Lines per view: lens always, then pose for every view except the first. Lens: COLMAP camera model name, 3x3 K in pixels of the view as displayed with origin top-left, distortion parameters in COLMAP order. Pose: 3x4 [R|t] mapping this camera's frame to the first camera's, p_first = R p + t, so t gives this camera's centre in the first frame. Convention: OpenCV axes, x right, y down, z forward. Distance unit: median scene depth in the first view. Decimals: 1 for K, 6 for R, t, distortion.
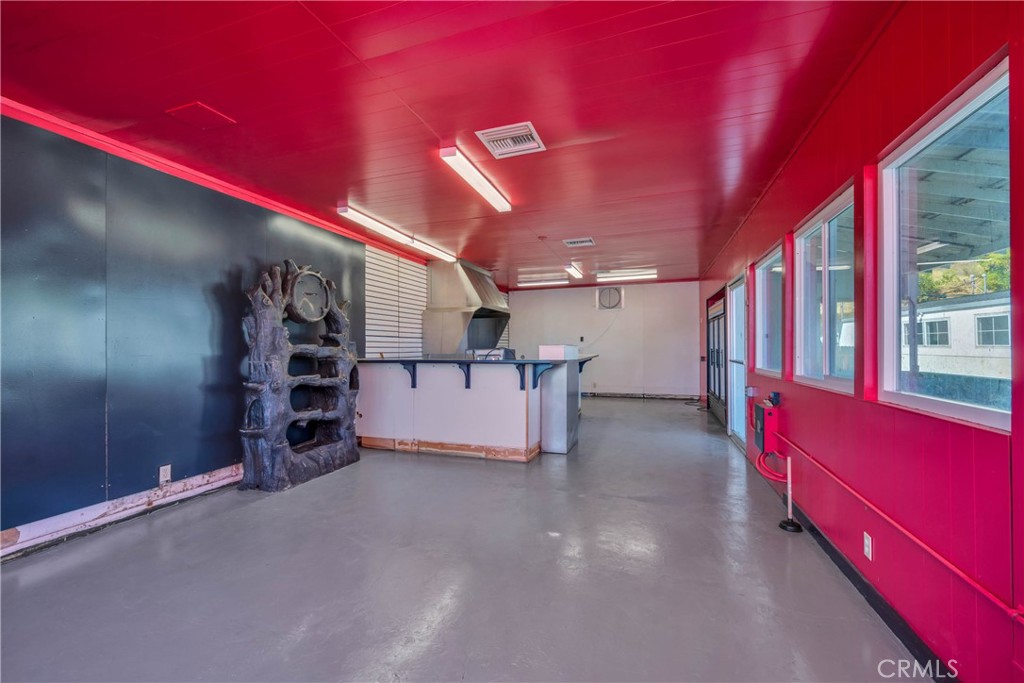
lens RADIAL K [[420.3, 0, 512.0], [0, 420.3, 341.5], [0, 0, 1]] dist [0.001403, 0.000101]
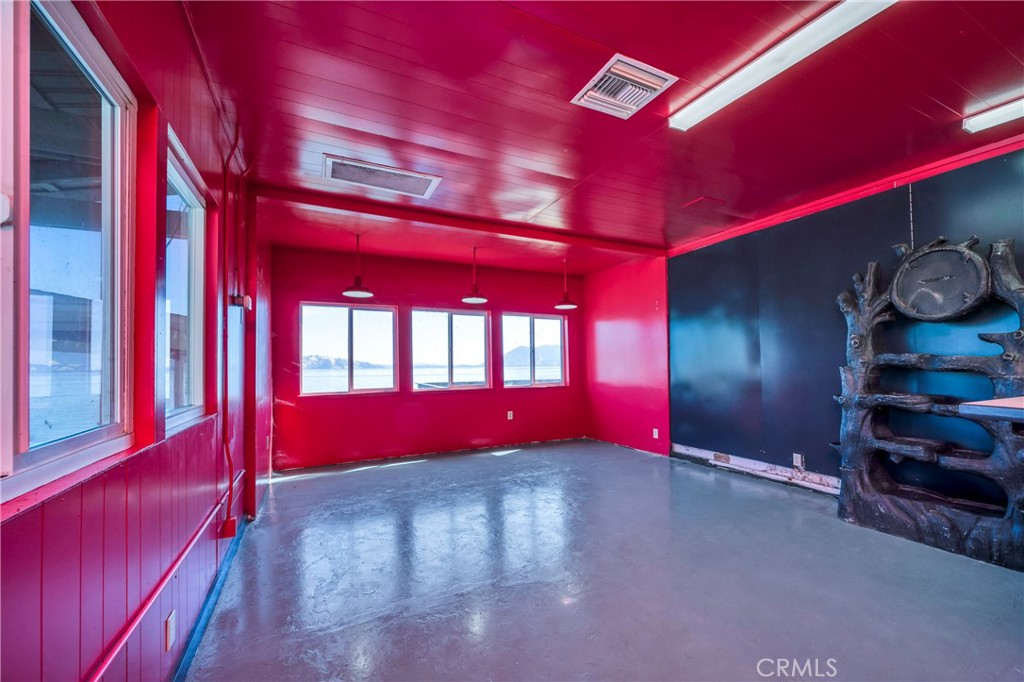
lens RADIAL K [[408.1, 0, 516.1], [0, 408.1, 353.1], [0, 0, 1]] dist [0.000554, 0.000005]
pose [[-0.698714, -0.004109, -0.715390, 0.542663], [0.023217, 0.999327, -0.028416, 0.011997], [0.715024, -0.036464, -0.698148, 1.104604]]
